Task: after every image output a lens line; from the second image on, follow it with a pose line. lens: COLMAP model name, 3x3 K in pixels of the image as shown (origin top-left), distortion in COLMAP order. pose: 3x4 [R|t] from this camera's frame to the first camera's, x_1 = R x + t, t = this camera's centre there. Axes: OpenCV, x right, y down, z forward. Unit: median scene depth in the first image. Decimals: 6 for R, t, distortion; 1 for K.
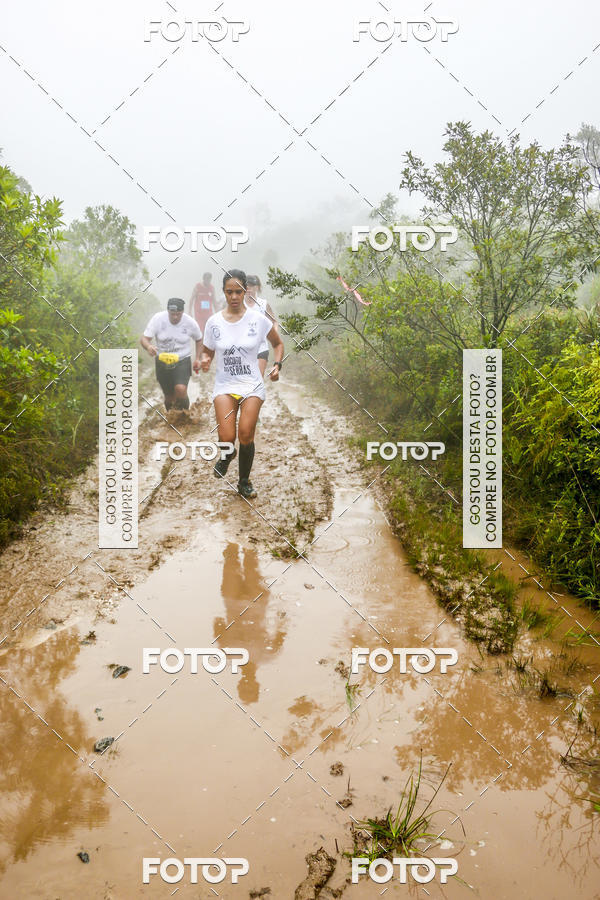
lens RADIAL K [[821.1, 0, 302.2], [0, 821.1, 447.0], [0, 0, 1]] dist [-0.158296, 0.208943]
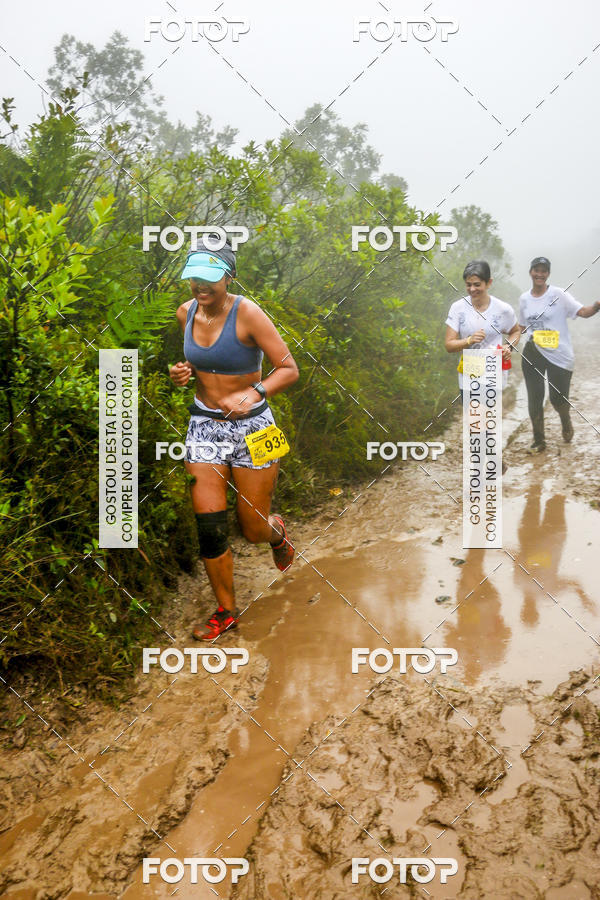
lens RADIAL K [[823.1, 0, 301.8], [0, 823.1, 454.2], [0, 0, 1]] dist [-0.157645, 0.212387]
pose [[0.906830, 0.081580, -0.413527, 0.058170], [-0.073108, 0.996663, 0.036302, 0.039485], [0.415109, -0.002687, 0.909768, -0.235499]]
